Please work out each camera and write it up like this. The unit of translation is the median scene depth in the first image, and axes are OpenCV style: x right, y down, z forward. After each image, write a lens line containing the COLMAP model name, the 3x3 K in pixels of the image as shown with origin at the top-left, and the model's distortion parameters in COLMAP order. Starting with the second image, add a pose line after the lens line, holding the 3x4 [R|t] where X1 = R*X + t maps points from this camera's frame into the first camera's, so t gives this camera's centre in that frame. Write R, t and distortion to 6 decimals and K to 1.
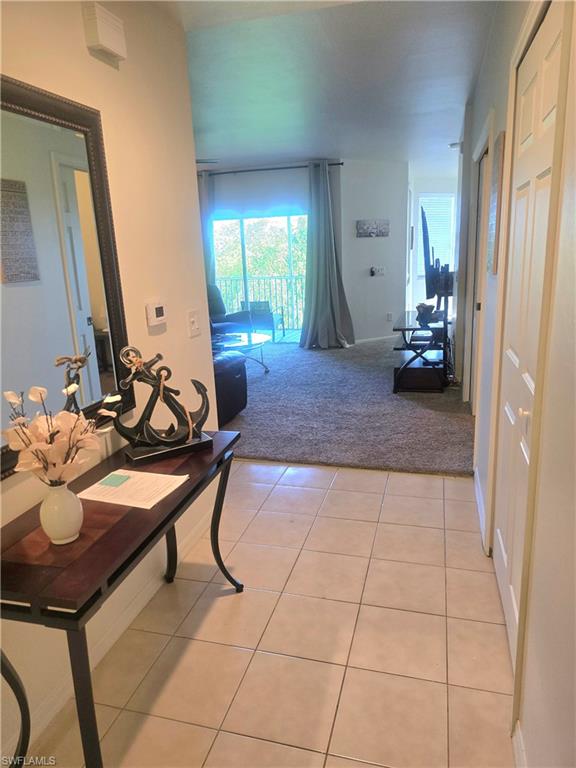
lens RADIAL K [[526.0, 0, 288.1], [0, 526.0, 385.4], [0, 0, 1]] dist [0.070451, -0.012415]
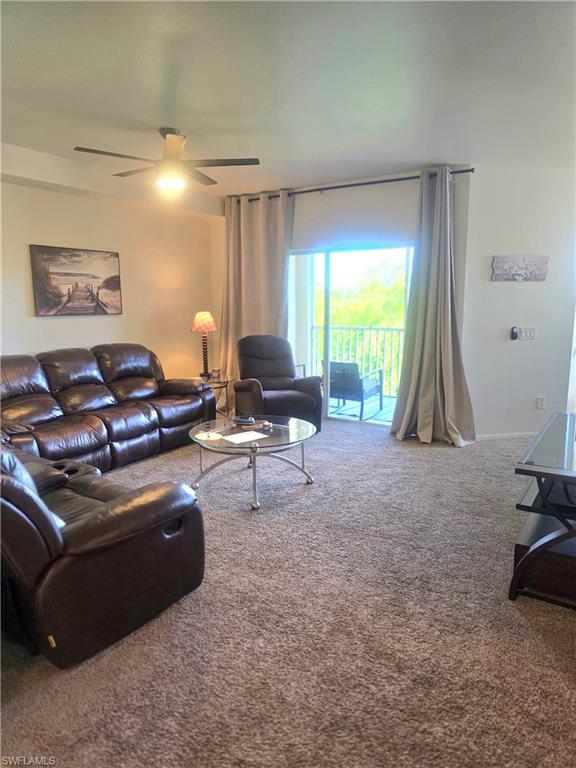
lens RADIAL K [[526.0, 0, 286.4], [0, 526.0, 379.1], [0, 0, 1]] dist [0.070451, -0.012415]
pose [[0.954054, 0.085736, -0.287108, 0.086973], [-0.108727, 0.991939, -0.065085, -0.087579], [0.279213, 0.093311, 0.955684, 0.306647]]
